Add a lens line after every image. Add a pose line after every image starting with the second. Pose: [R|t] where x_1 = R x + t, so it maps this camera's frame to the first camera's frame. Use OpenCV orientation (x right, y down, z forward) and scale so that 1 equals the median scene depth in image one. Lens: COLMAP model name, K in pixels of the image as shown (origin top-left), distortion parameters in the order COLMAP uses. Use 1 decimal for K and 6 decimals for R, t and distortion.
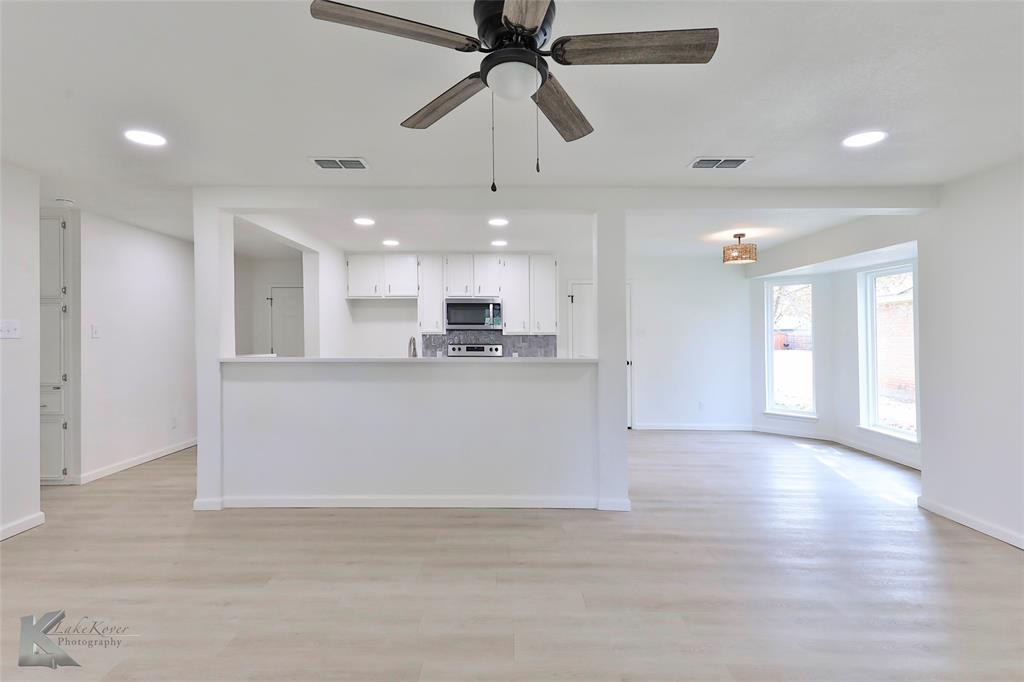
lens RADIAL K [[487.2, 0, 509.1], [0, 487.2, 345.8], [0, 0, 1]] dist [0.001413, -0.000013]
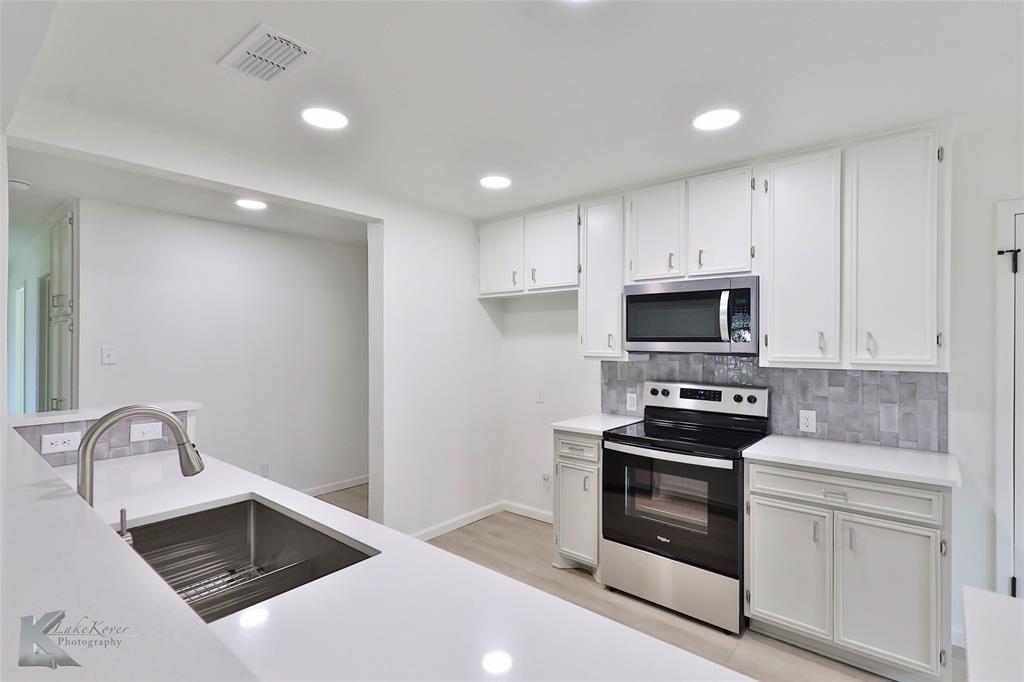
lens RADIAL K [[487.2, 0, 509.1], [0, 487.2, 345.8], [0, 0, 1]] dist [0.001413, -0.000013]
pose [[0.749807, 0.007834, -0.661610, 0.097860], [-0.015341, 0.999867, -0.005548, -0.034153], [0.661479, 0.014310, 0.749828, 0.567390]]
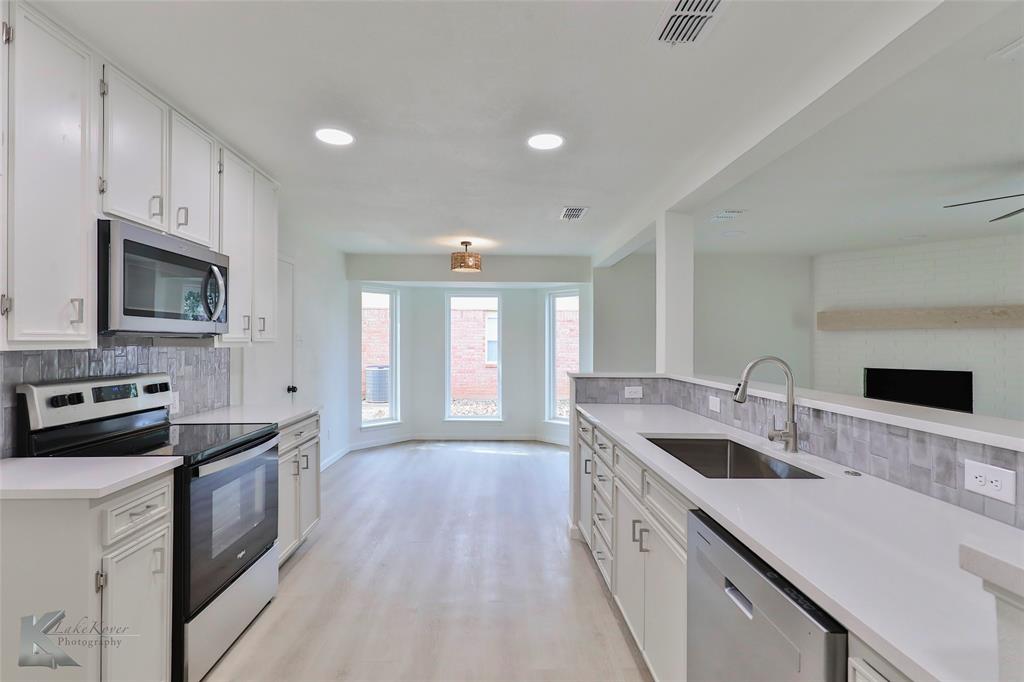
lens RADIAL K [[485.2, 0, 516.5], [0, 485.2, 340.4], [0, 0, 1]] dist [0.000668, -0.000975]
pose [[-0.040244, -0.000550, 0.999190, -0.415448], [0.019285, 0.999813, 0.001327, -0.023885], [-0.999004, 0.019323, -0.040226, 0.774667]]
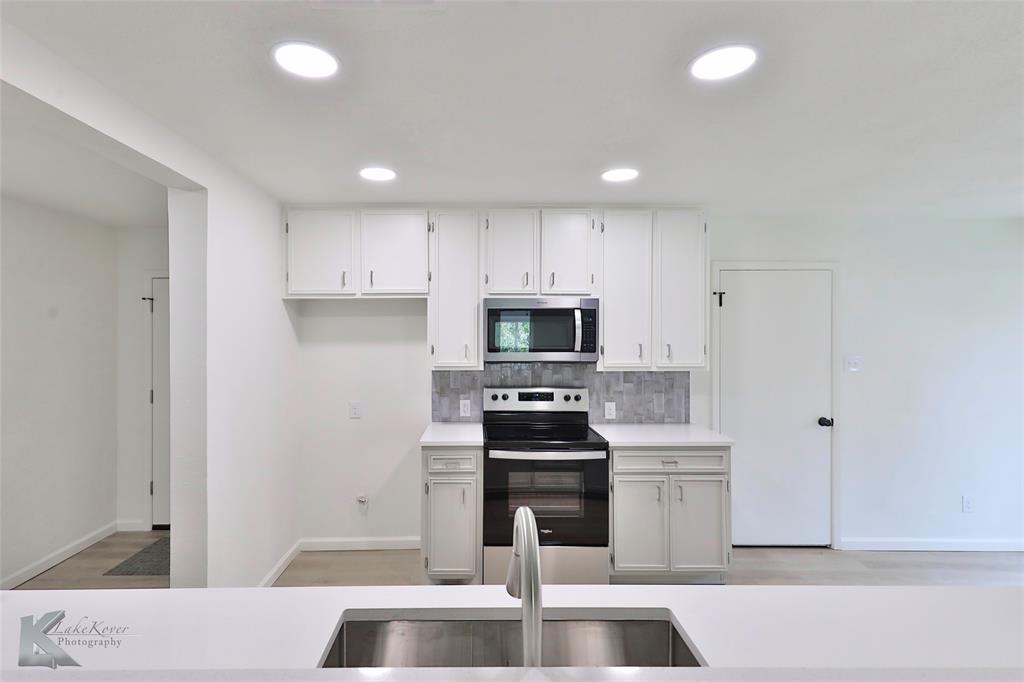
lens RADIAL K [[466.5, 0, 477.9], [0, 466.5, 338.3], [0, 0, 1]] dist [0.001021, 0.000012]
pose [[0.999982, 0.000840, -0.005976, -0.133062], [-0.000966, 0.999778, -0.021028, -0.046119], [0.005957, 0.021034, 0.999761, 0.524174]]
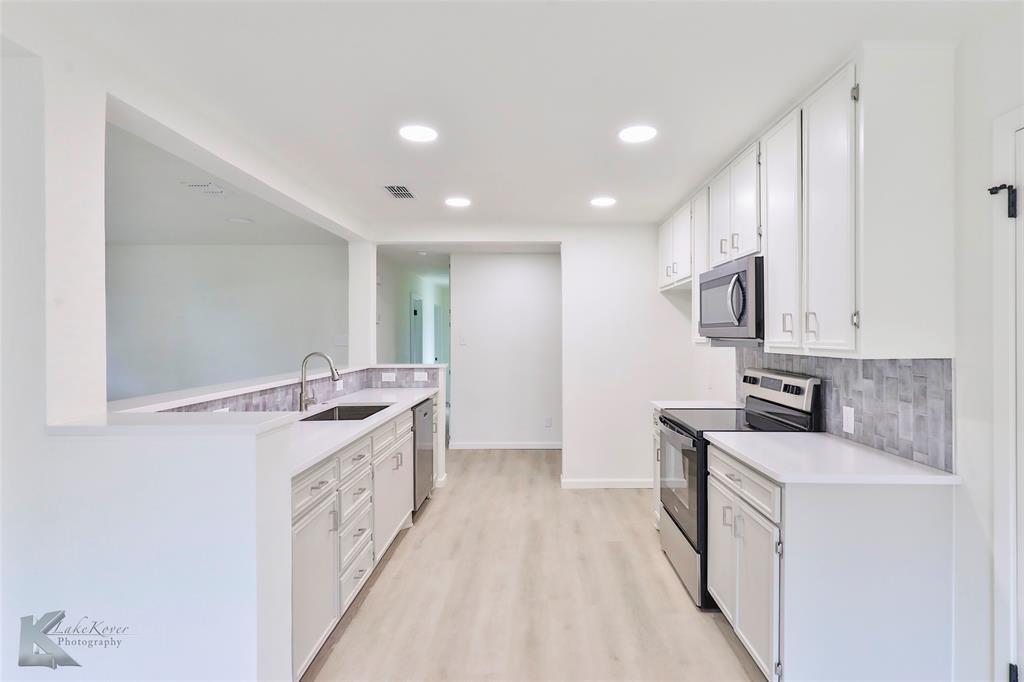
lens RADIAL K [[498.8, 0, 539.3], [0, 498.8, 335.5], [0, 0, 1]] dist [0.000551, -0.000478]
pose [[0.001769, 0.002930, -0.999994, 0.372807], [-0.020172, 0.999792, 0.002894, -0.032863], [0.999795, 0.020167, 0.001828, 0.828408]]
